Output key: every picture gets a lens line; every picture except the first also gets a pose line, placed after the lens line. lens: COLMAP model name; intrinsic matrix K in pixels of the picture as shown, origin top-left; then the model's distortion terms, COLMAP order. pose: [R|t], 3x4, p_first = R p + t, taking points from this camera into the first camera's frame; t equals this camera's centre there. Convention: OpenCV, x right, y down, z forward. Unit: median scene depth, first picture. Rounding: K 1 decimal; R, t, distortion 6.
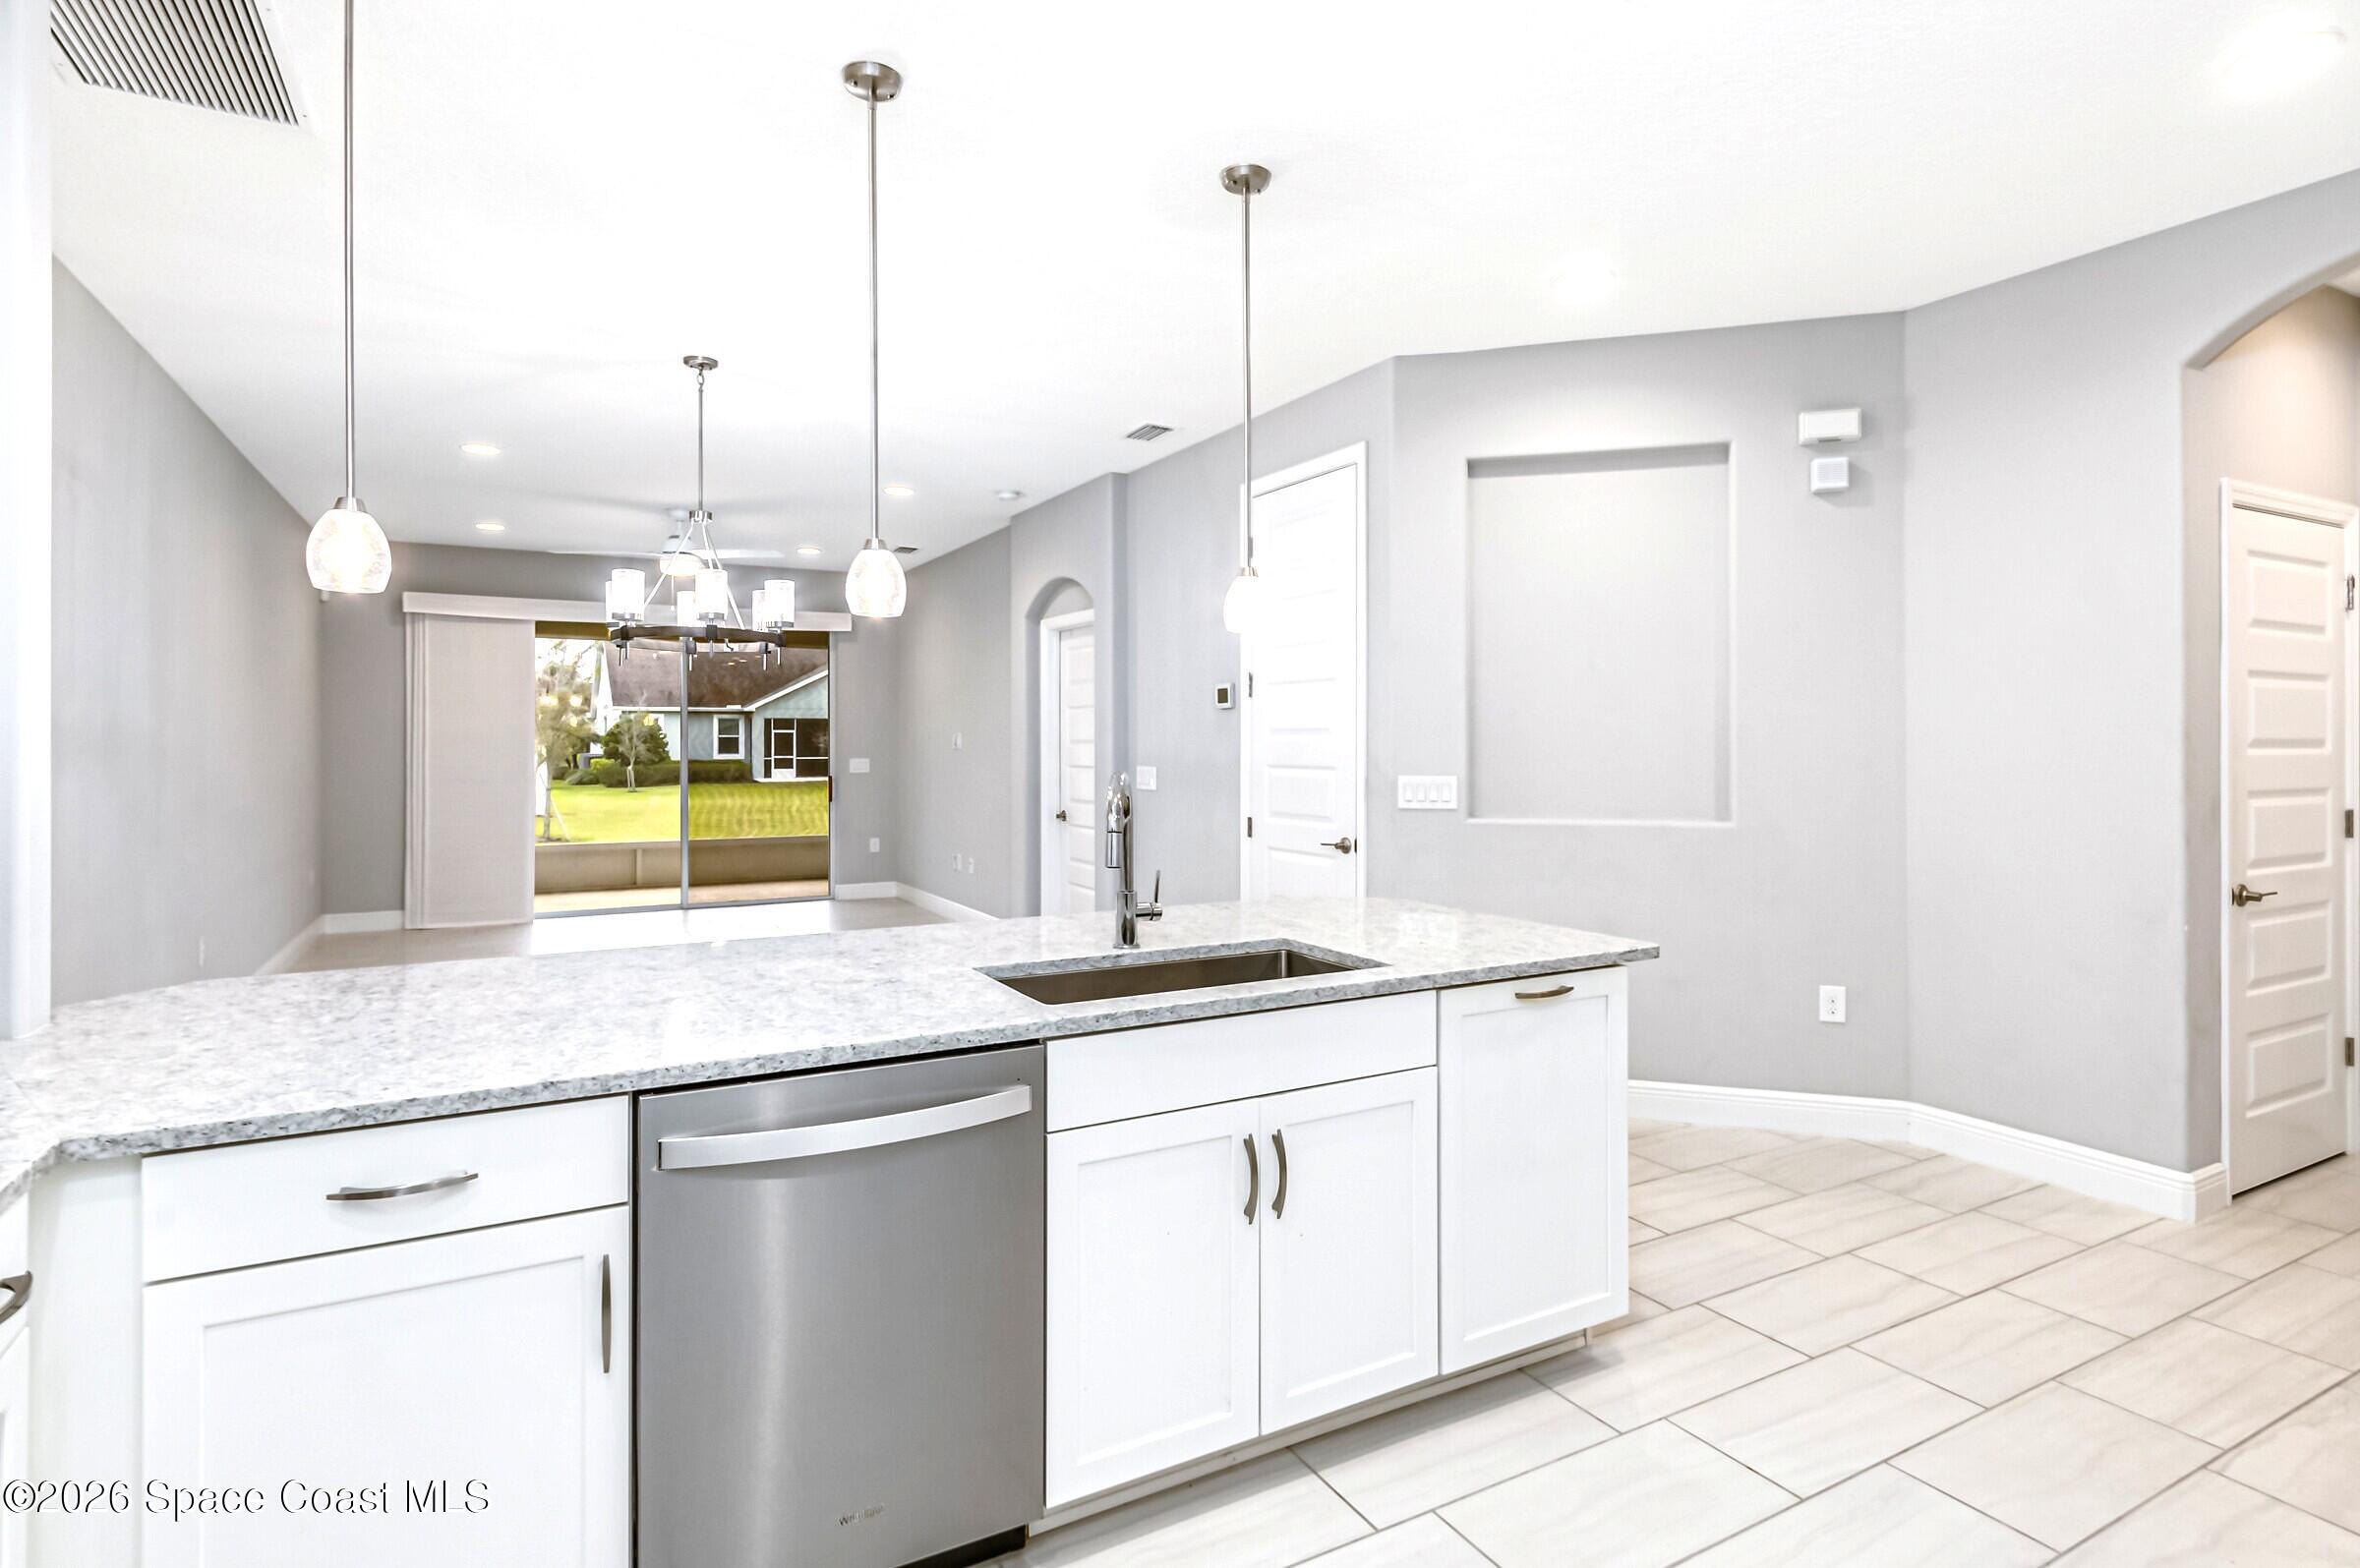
lens RADIAL K [[1184.1, 0, 1178.1], [0, 1184.1, 743.9], [0, 0, 1]] dist [0.000271, -0.000032]
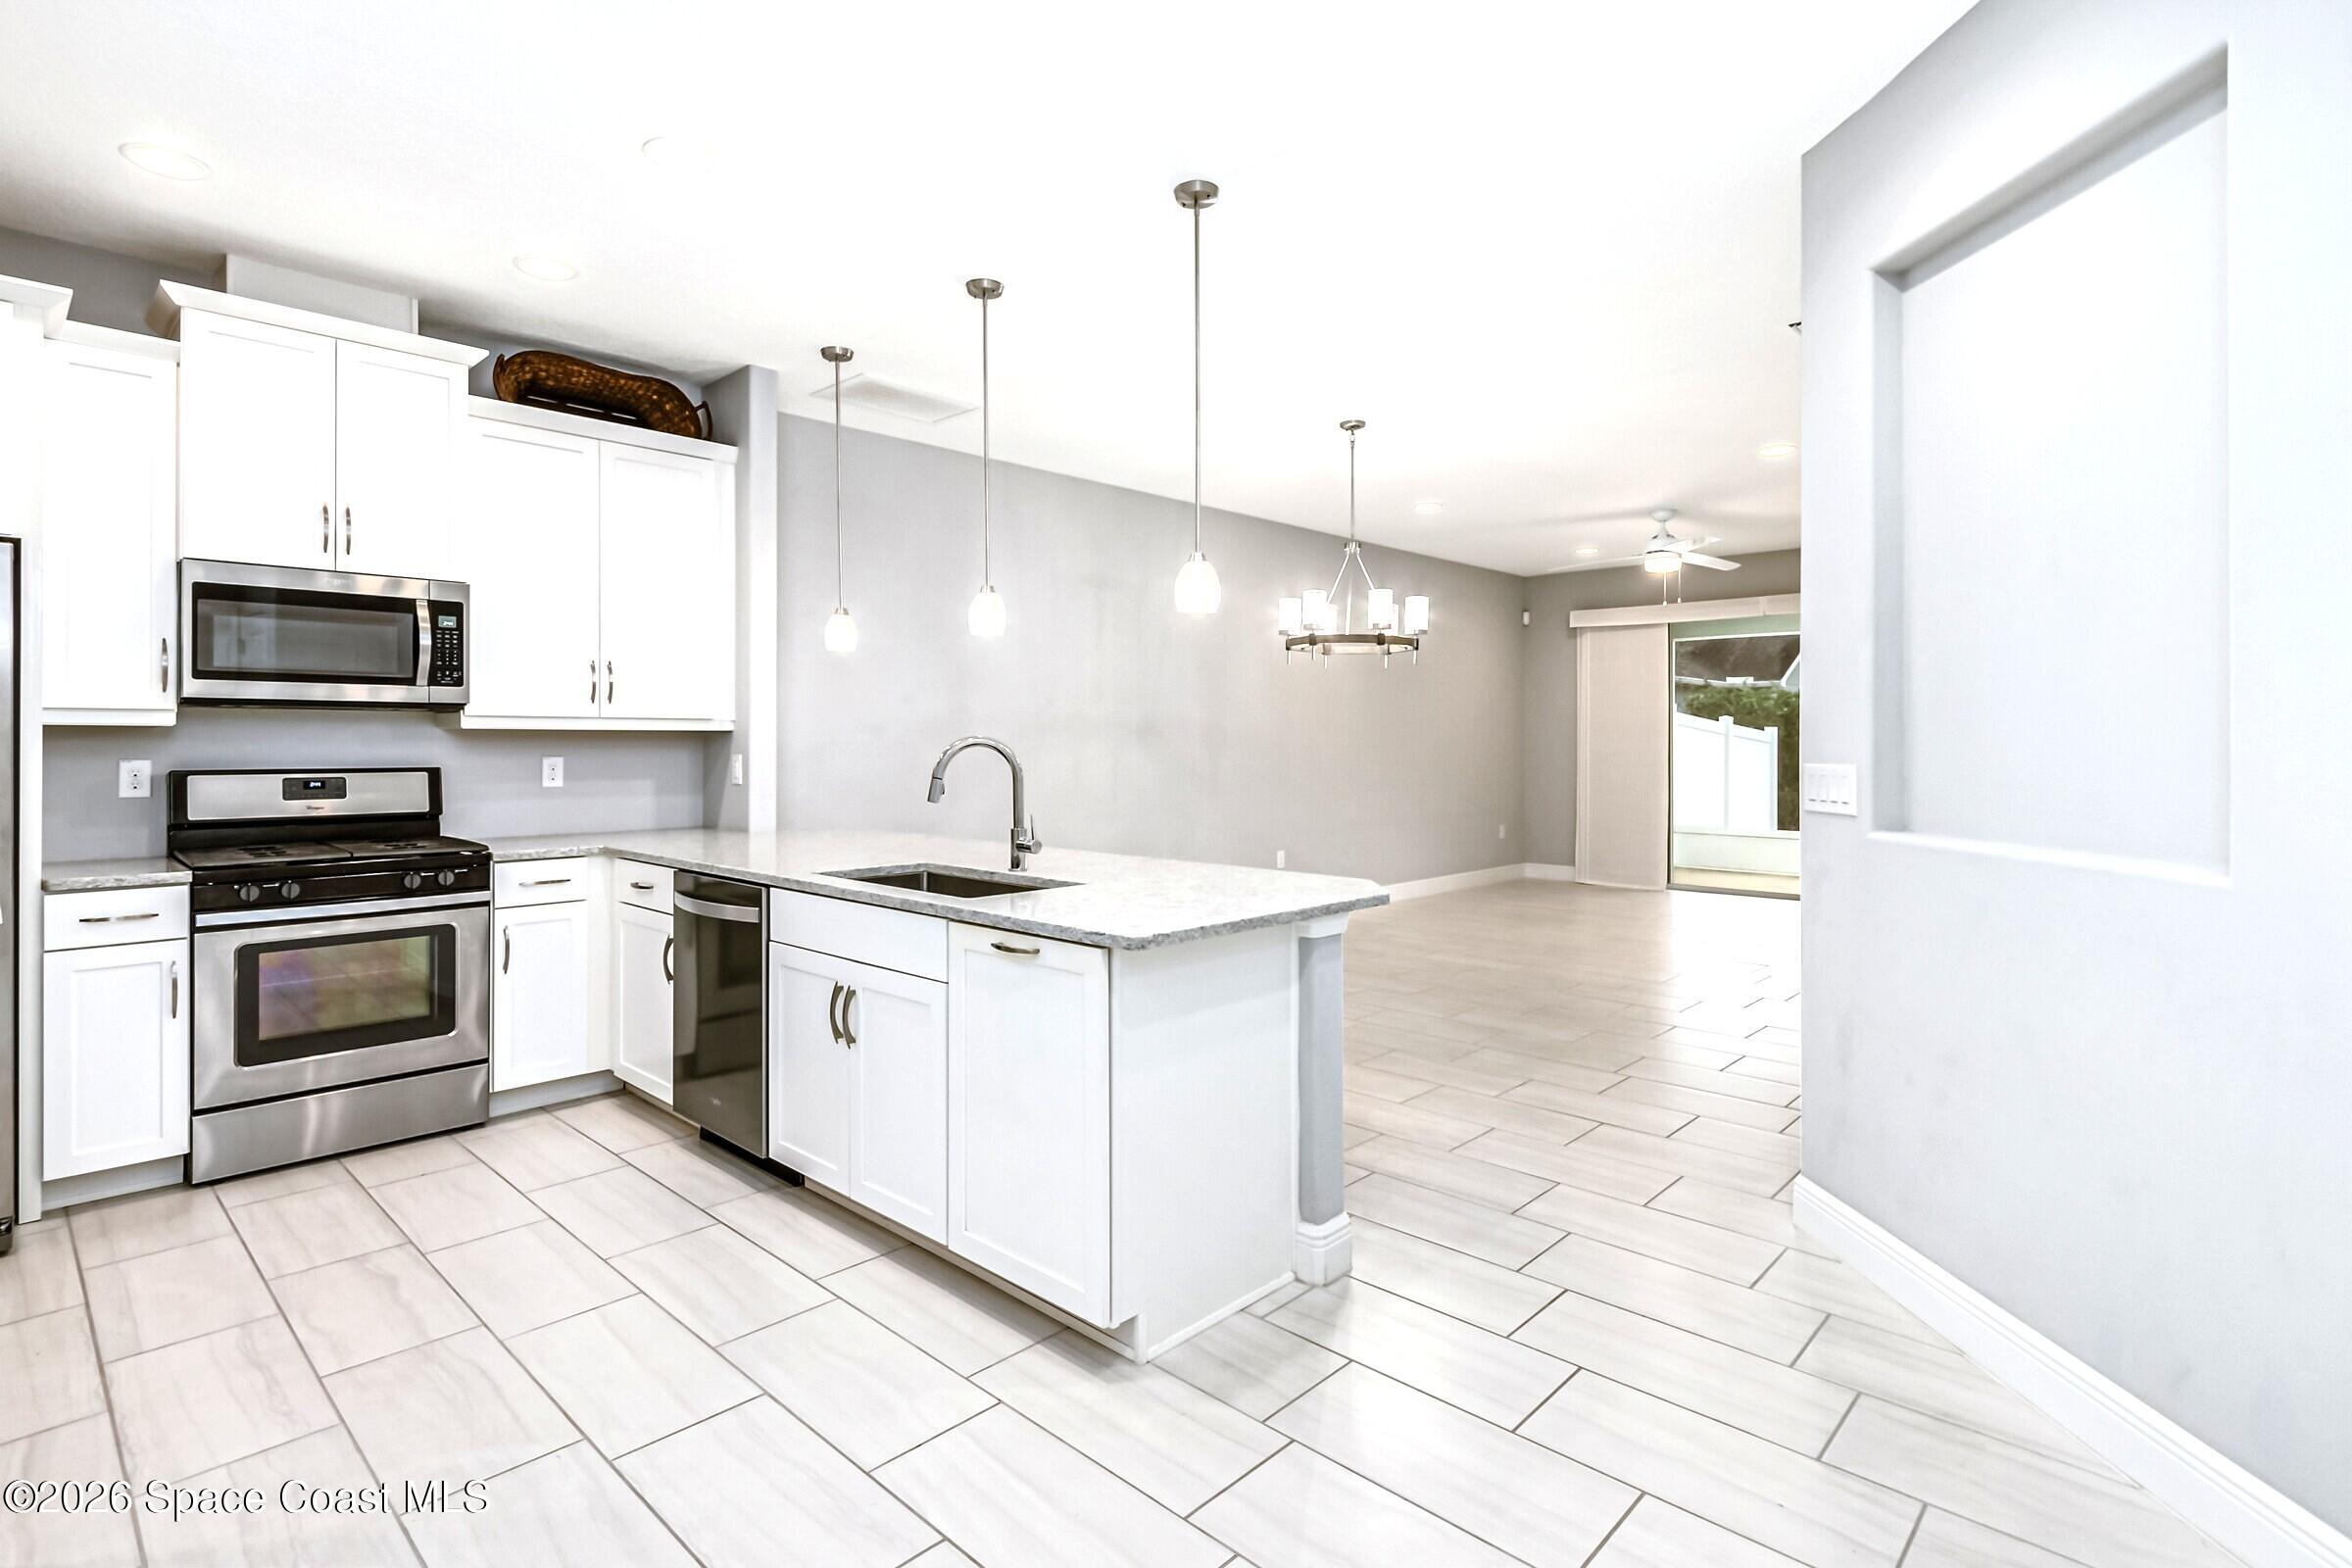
lens RADIAL K [[1147.2, 0, 1175.0], [0, 1147.2, 742.1], [0, 0, 1]] dist [-0.001361, -0.000033]
pose [[0.305465, 0.003336, -0.952198, 1.189223], [-0.002150, 0.999994, 0.002814, 0.023285], [0.952201, 0.001188, 0.305470, 0.749432]]
